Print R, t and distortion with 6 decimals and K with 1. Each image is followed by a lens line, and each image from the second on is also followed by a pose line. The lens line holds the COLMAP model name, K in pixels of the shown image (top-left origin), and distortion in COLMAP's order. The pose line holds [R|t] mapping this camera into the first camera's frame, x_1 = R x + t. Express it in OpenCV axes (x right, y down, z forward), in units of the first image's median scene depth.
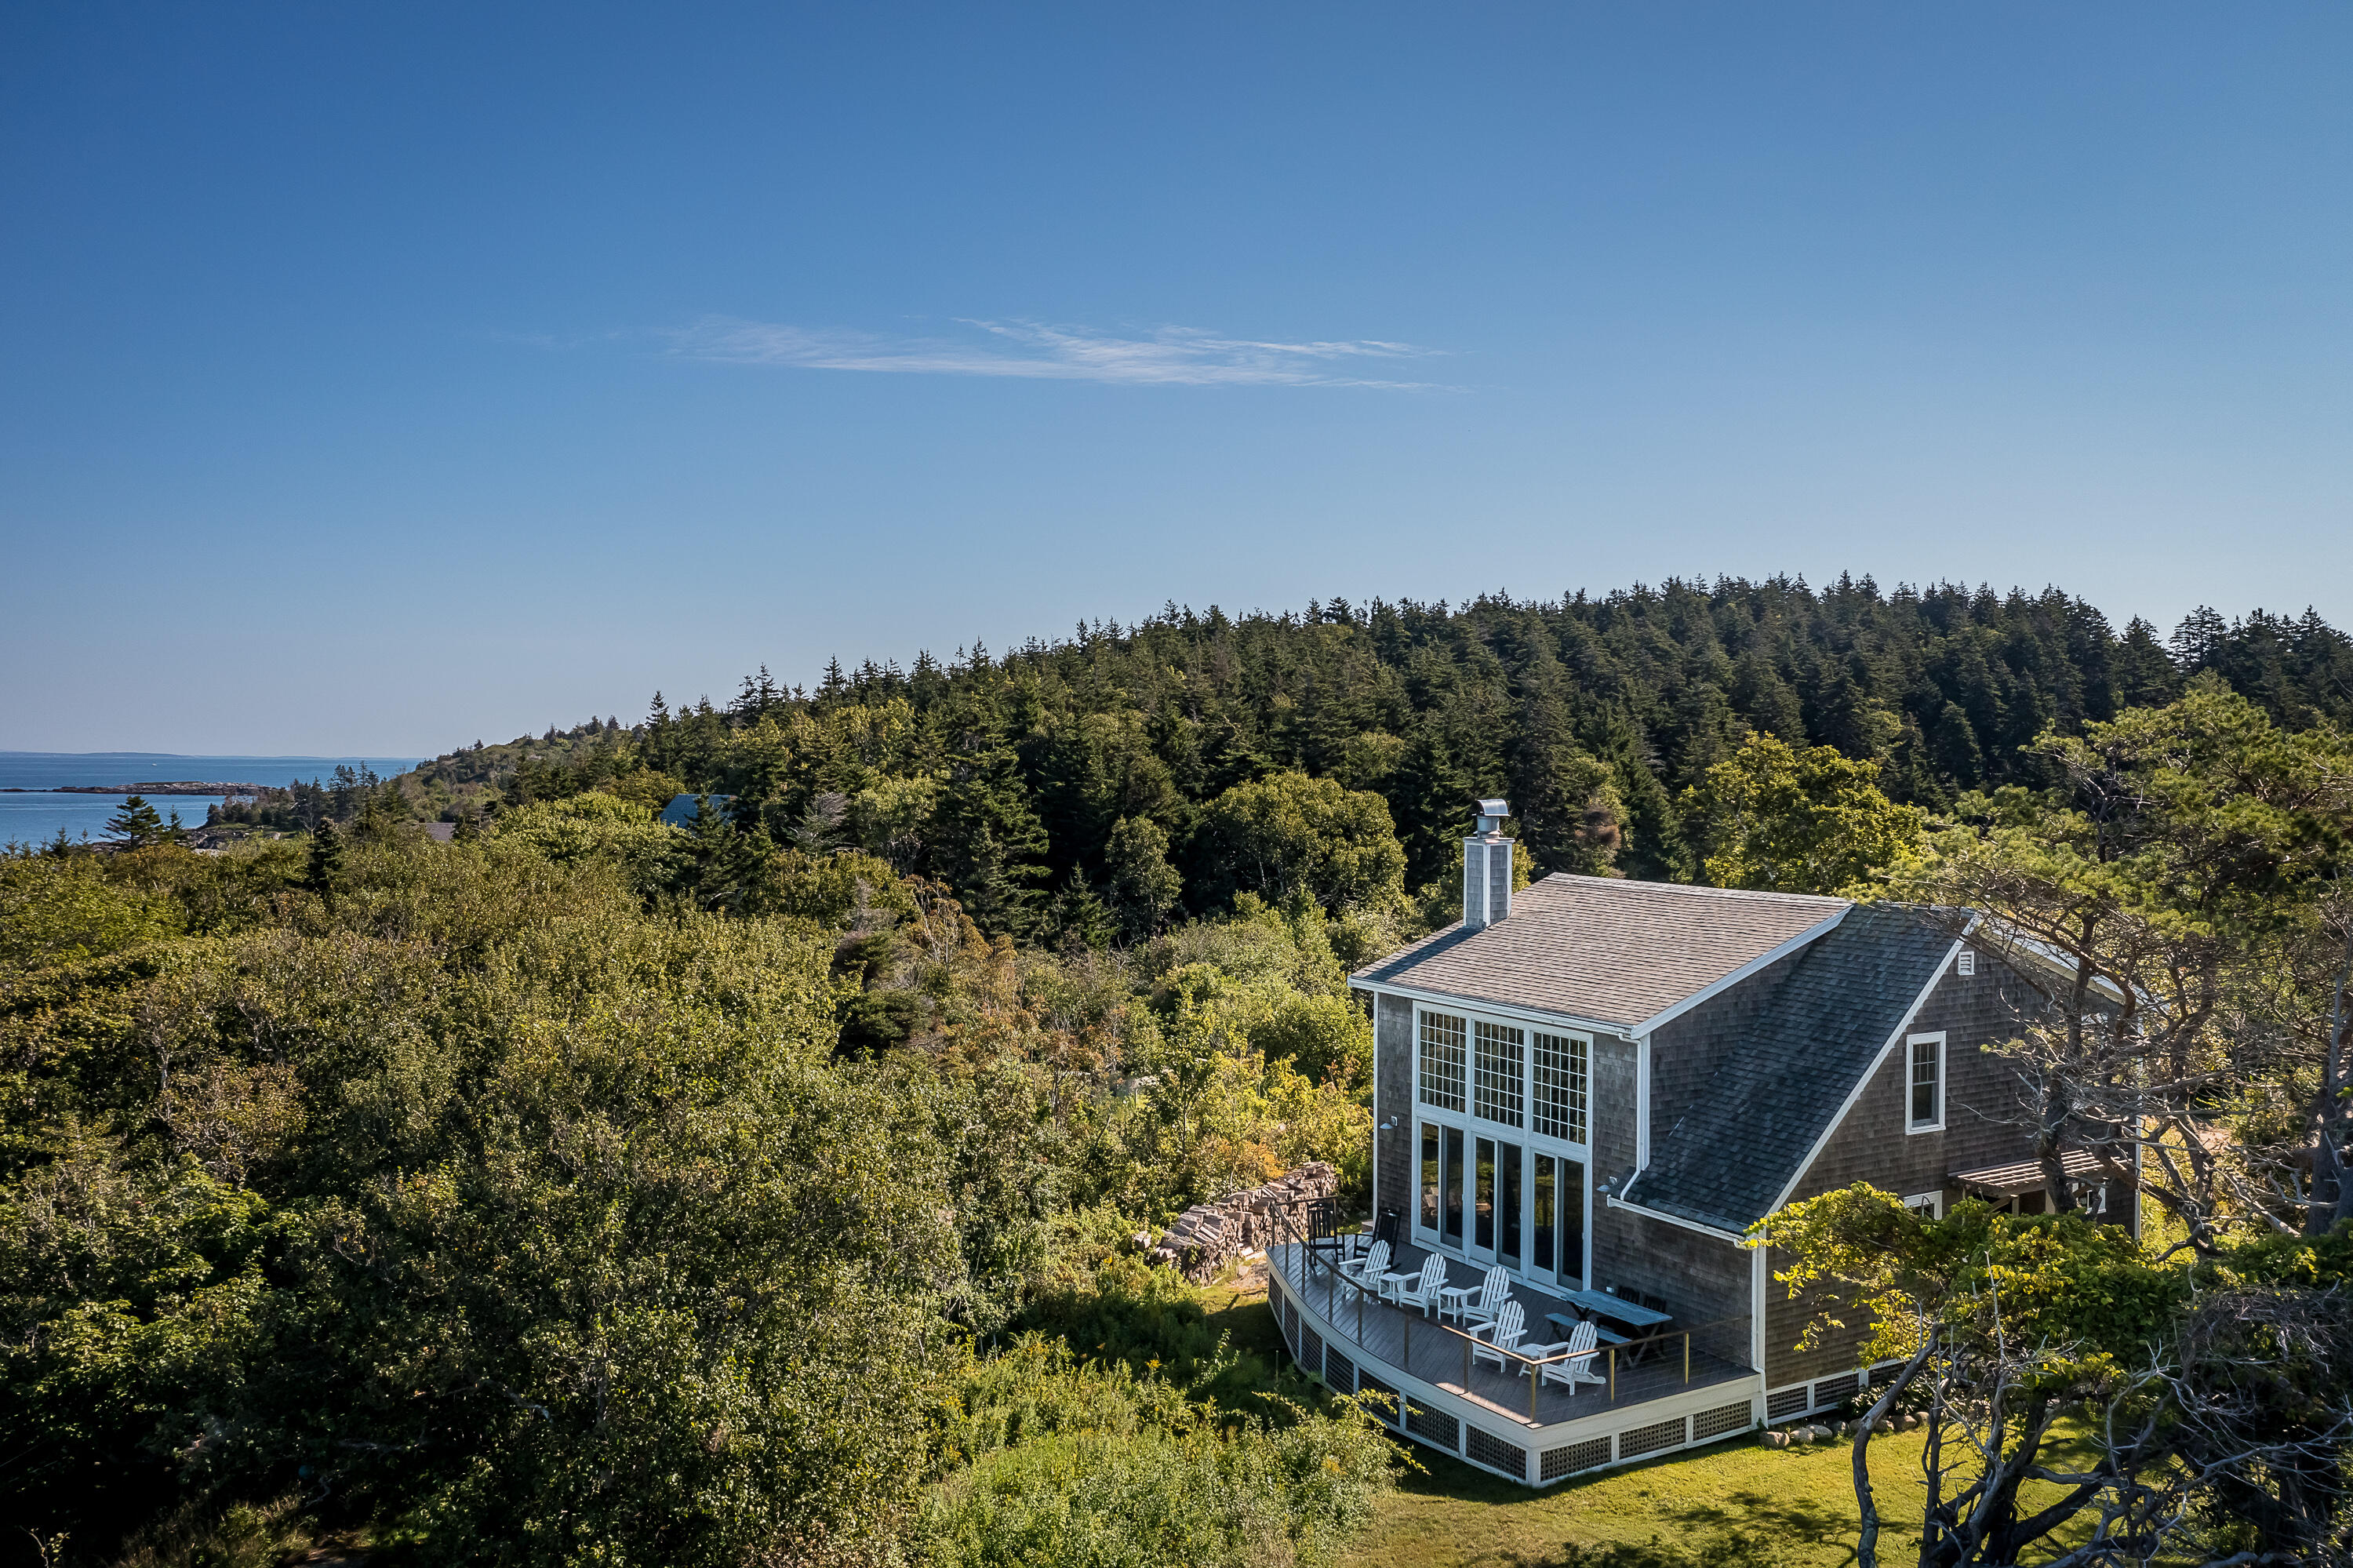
lens RADIAL K [[1874.8, 0, 1176.5], [0, 1874.8, 784.0], [0, 0, 1]] dist [-0.008156, 0.001622]
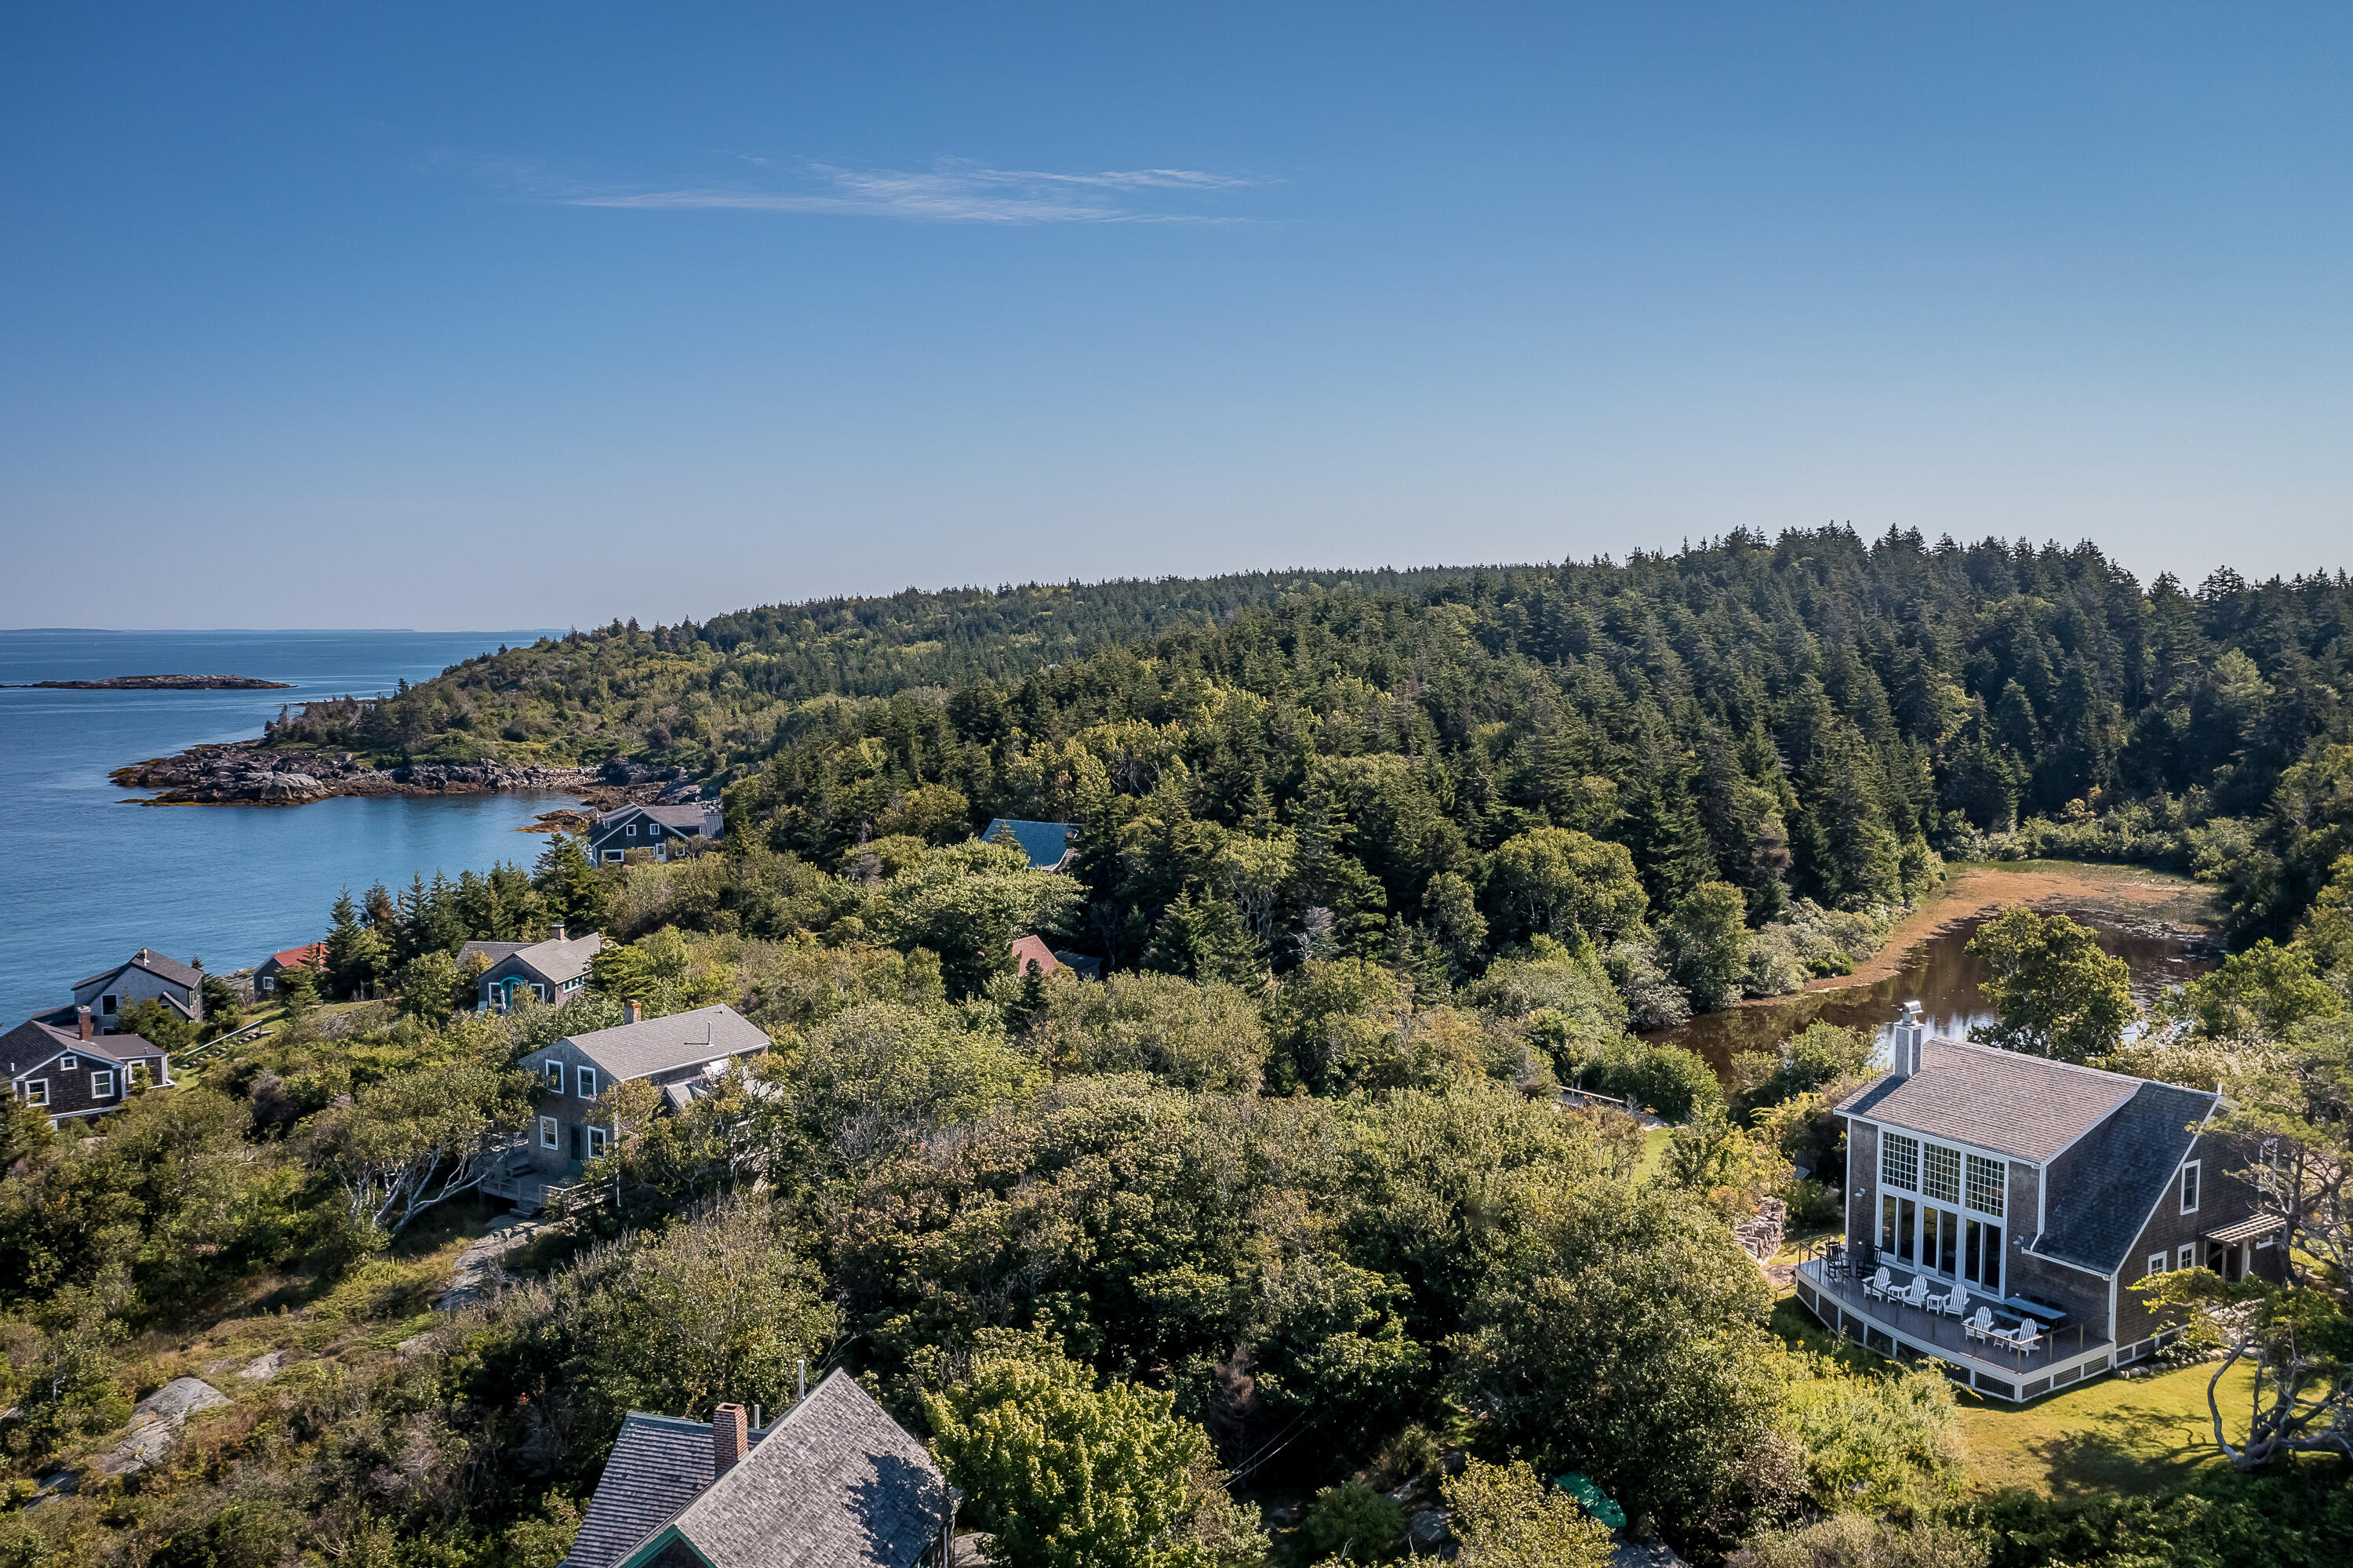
lens RADIAL K [[1890.4, 0, 1176.5], [0, 1890.4, 784.0], [0, 0, 1]] dist [-0.016127, -0.000470]
pose [[0.999862, -0.014048, 0.008890, -0.501955], [0.013422, 0.997666, 0.066948, -0.306111], [-0.009810, -0.066820, 0.997717, -0.680146]]
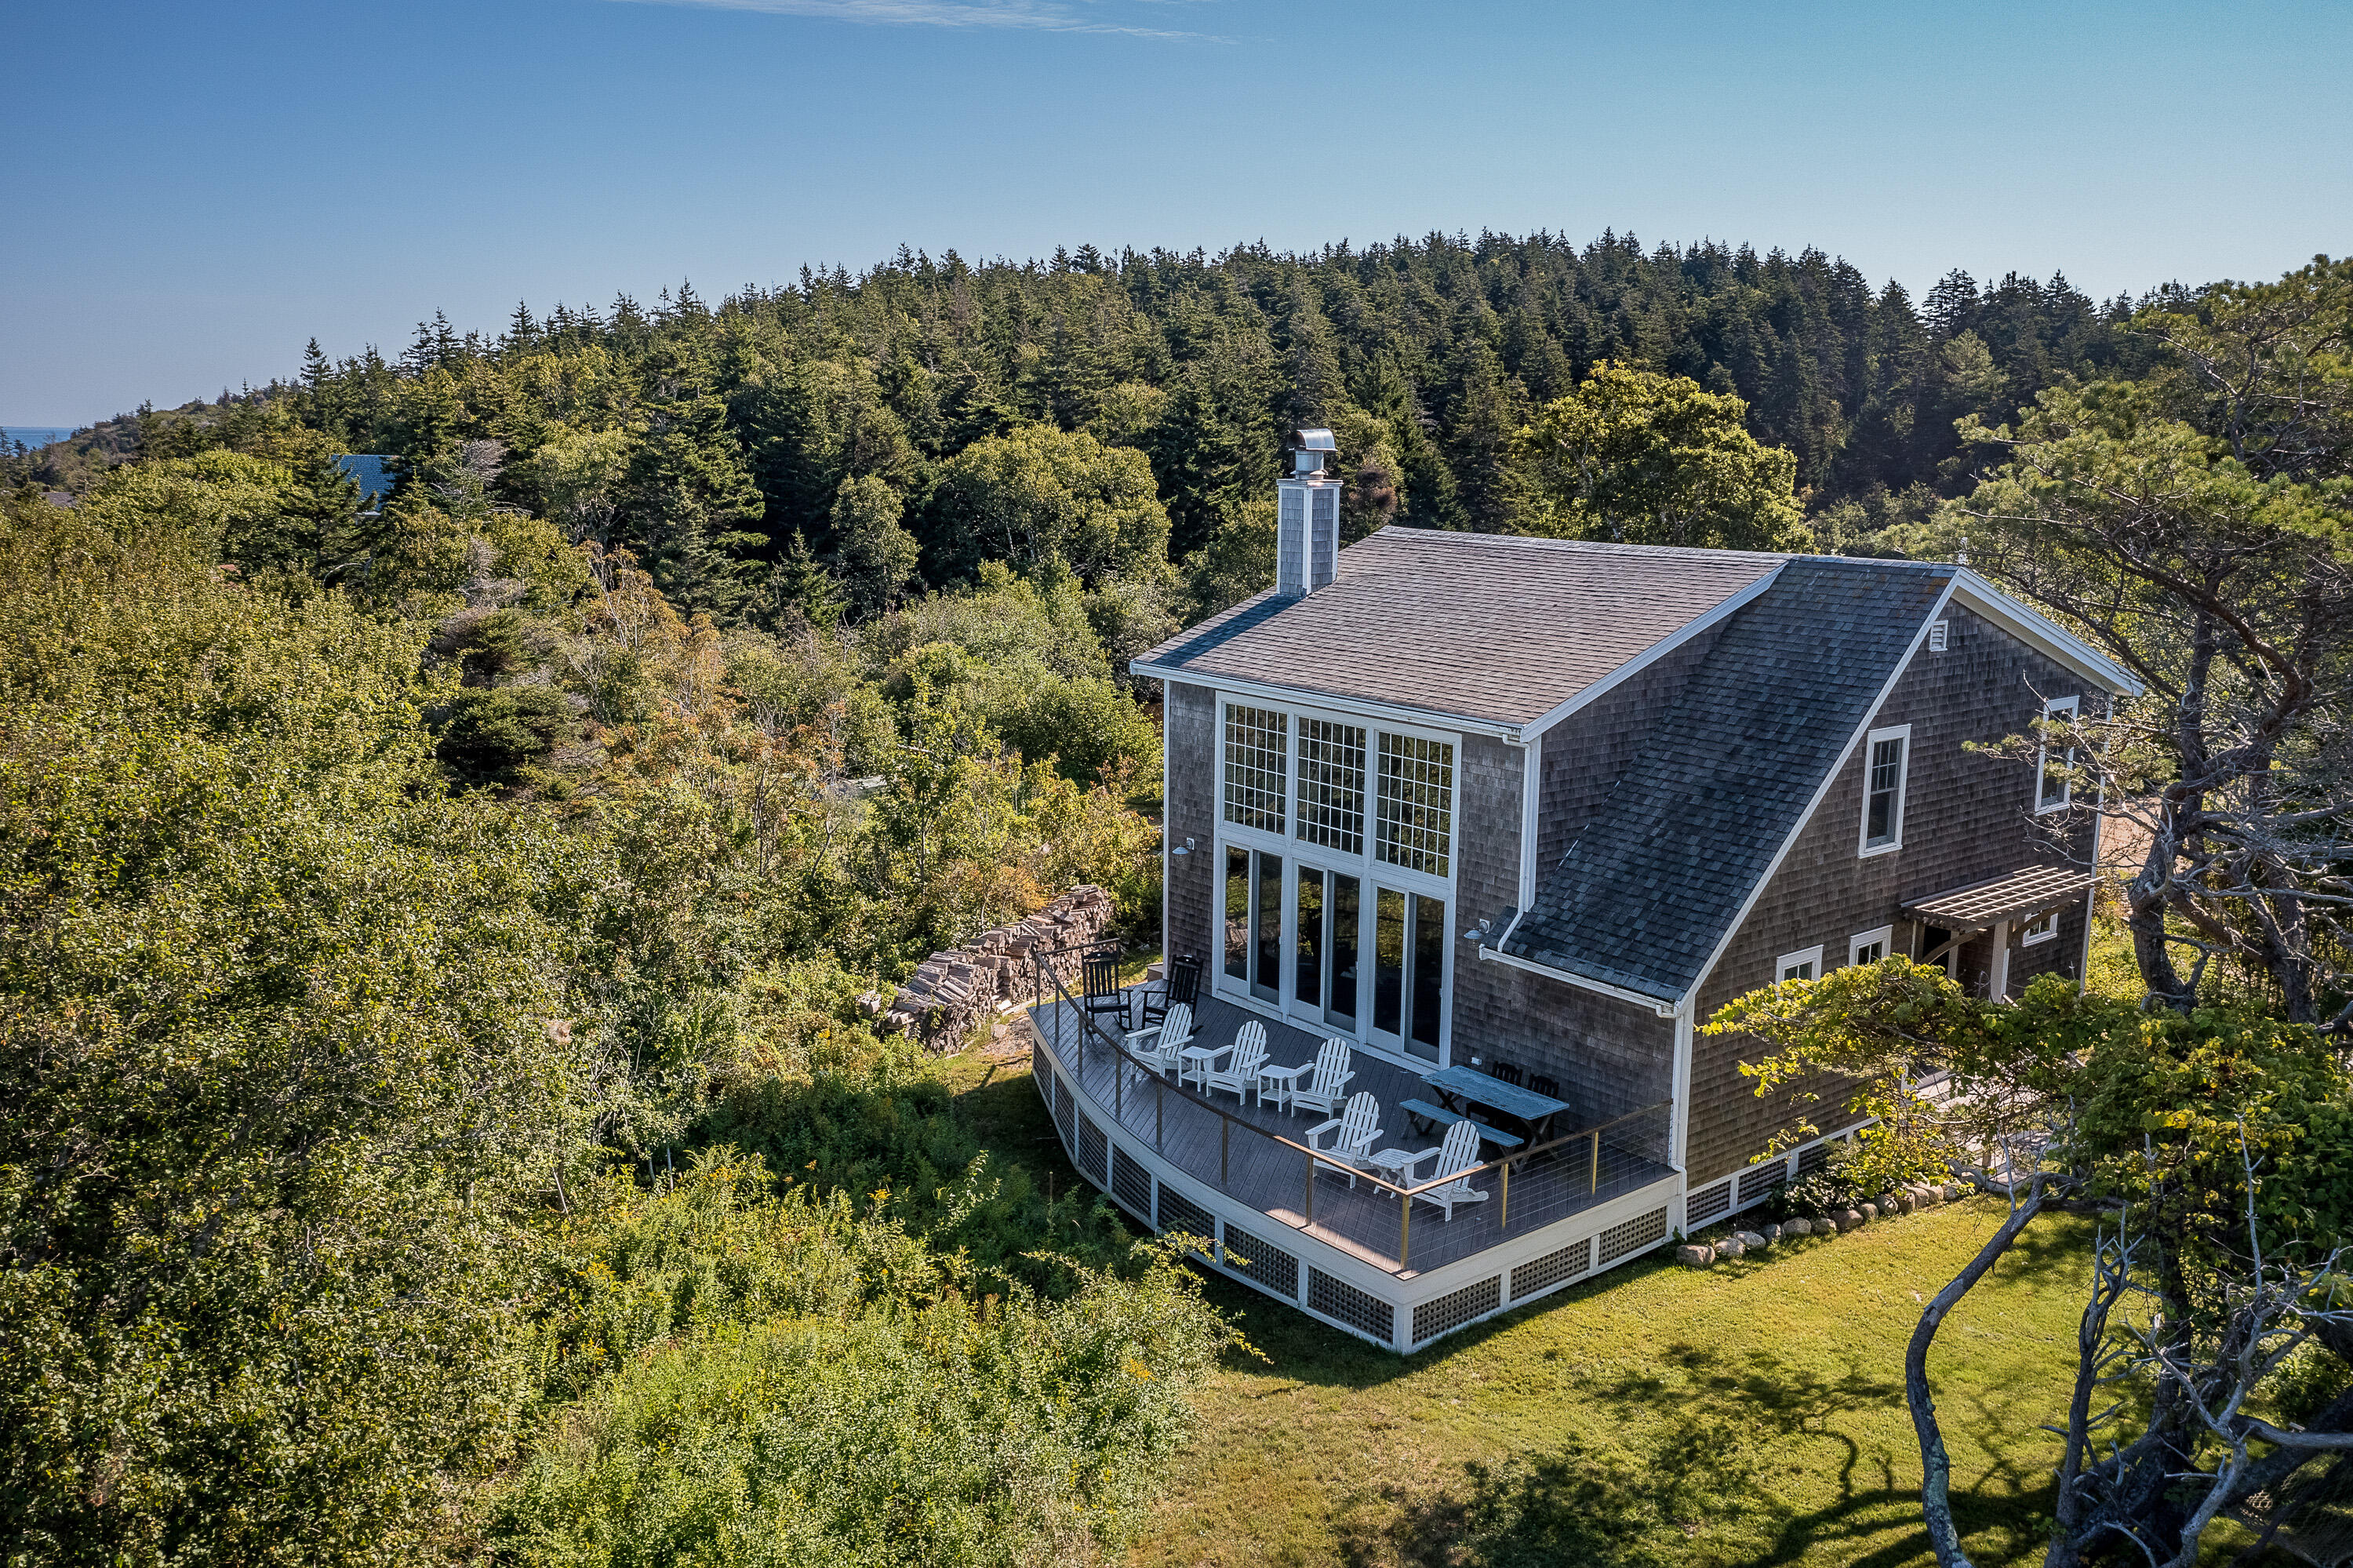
lens RADIAL K [[1890.4, 0, 1176.5], [0, 1890.4, 784.0], [0, 0, 1]] dist [-0.016127, -0.000470]
pose [[0.990955, -0.022220, 0.132343, 0.005907], [-0.000798, 0.985203, 0.171390, 0.018430], [-0.134193, -0.169945, 0.976274, 0.218694]]
